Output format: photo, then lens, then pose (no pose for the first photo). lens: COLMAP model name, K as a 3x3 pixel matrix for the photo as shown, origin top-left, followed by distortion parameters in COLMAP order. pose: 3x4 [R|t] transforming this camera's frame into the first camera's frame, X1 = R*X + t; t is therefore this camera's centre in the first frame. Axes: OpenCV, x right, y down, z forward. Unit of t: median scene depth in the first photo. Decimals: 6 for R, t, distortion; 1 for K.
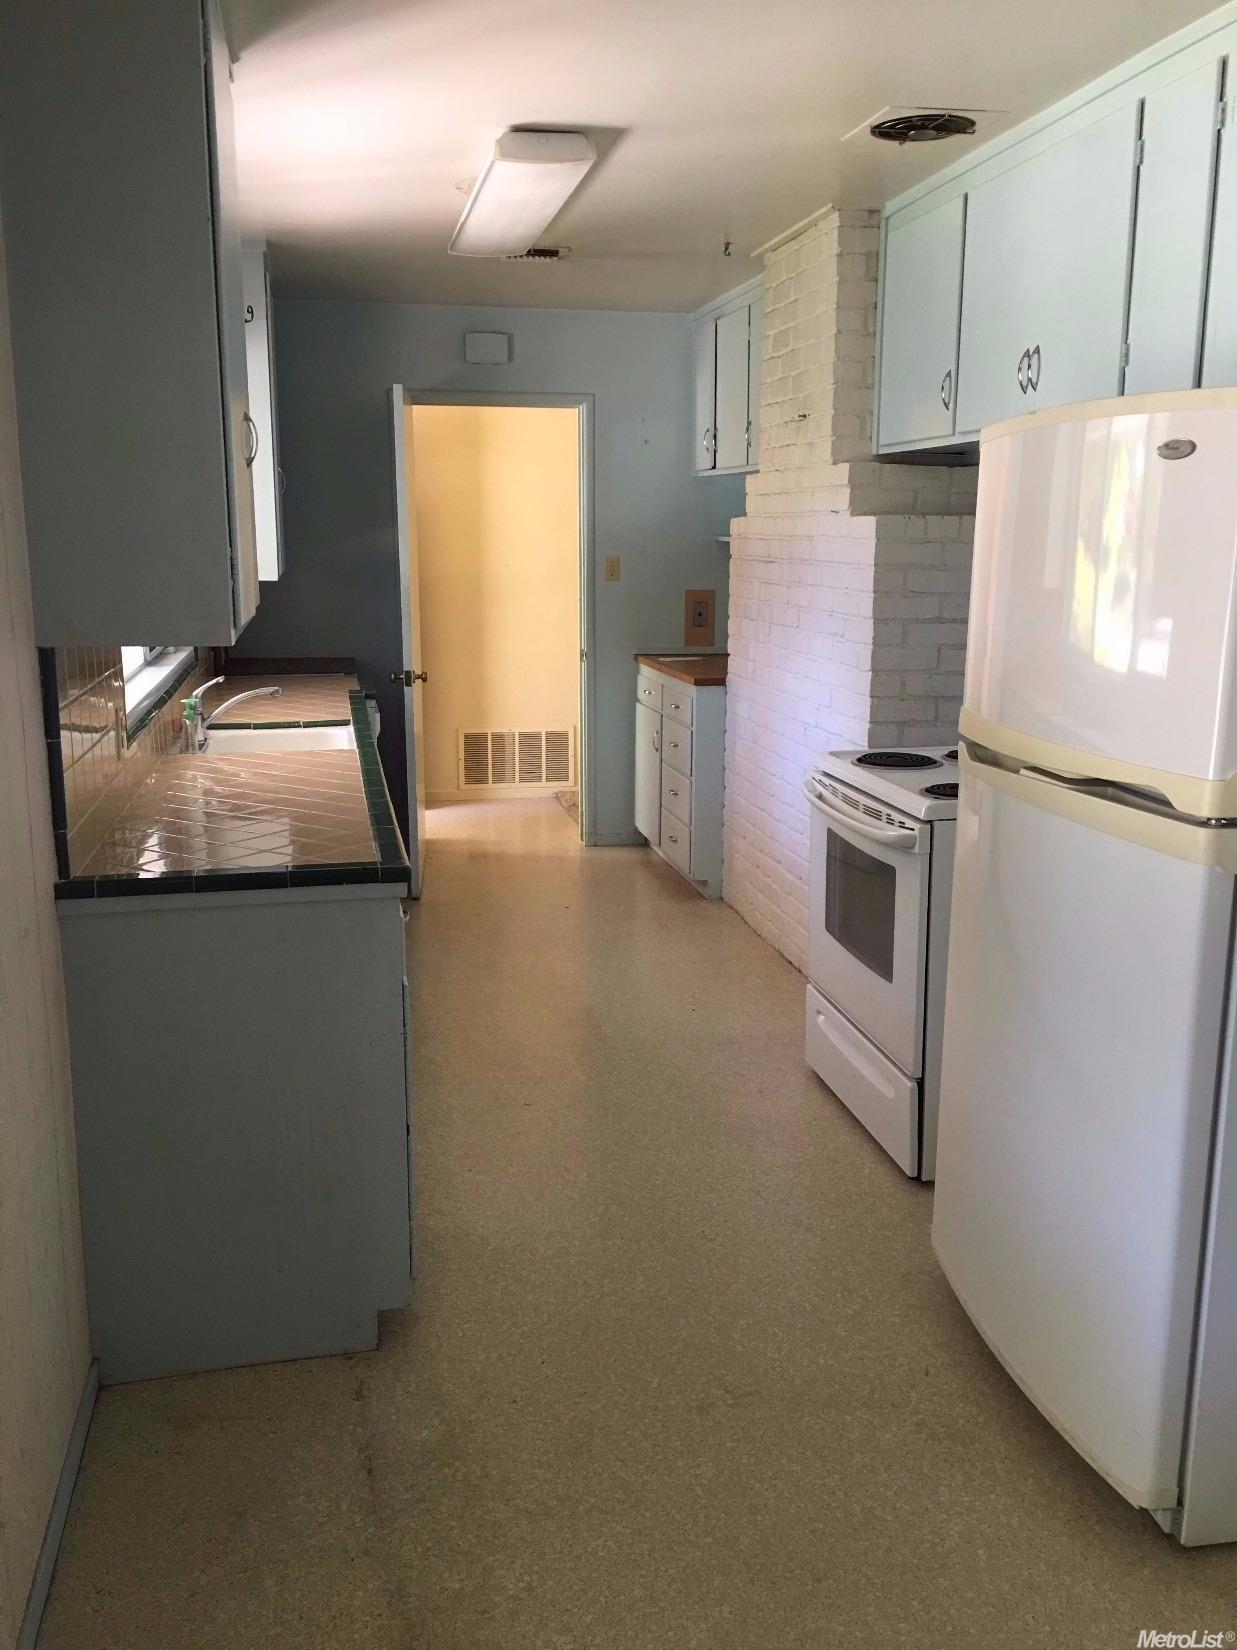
lens RADIAL K [[1373.8, 0, 618.5], [0, 1373.8, 825.0], [0, 0, 1]] dist [0.079125, -0.108681]
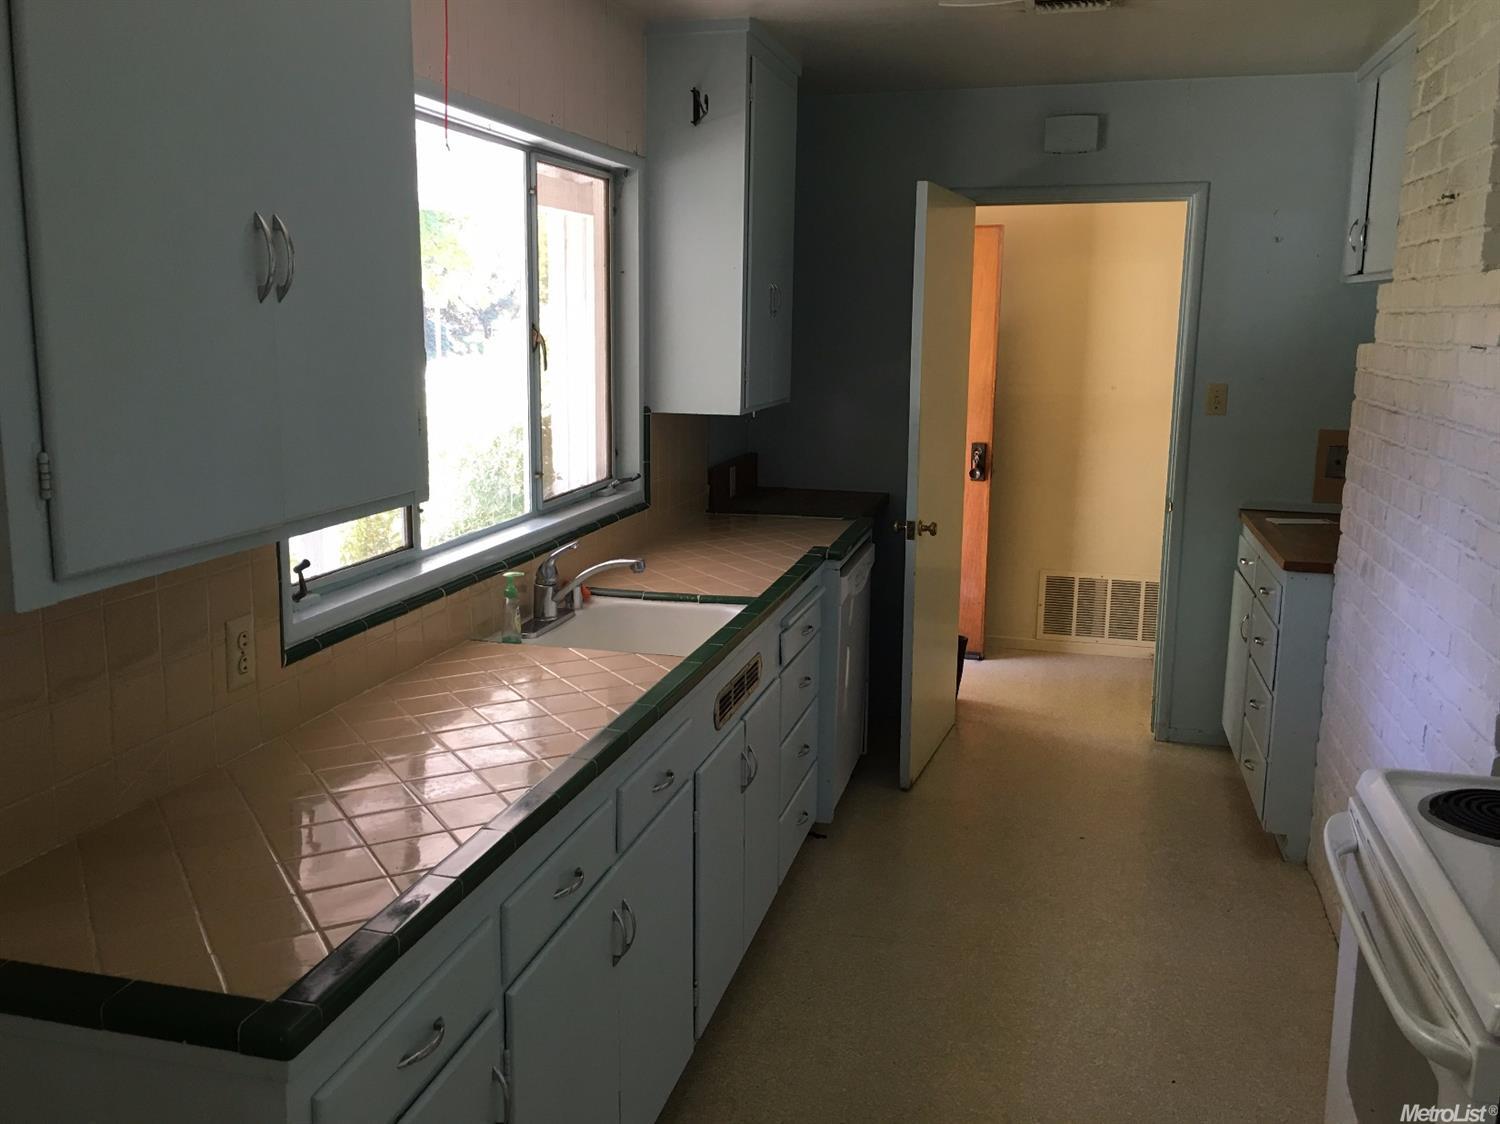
lens RADIAL K [[1248.9, 0, 750.0], [0, 1248.9, 562.0], [0, 0, 1]] dist [0.079125, -0.108681]
pose [[0.893652, 0.089896, -0.439665, 0.087041], [-0.100869, 0.994898, -0.001601, -0.069257], [0.437278, 0.045779, 0.898160, 0.250754]]
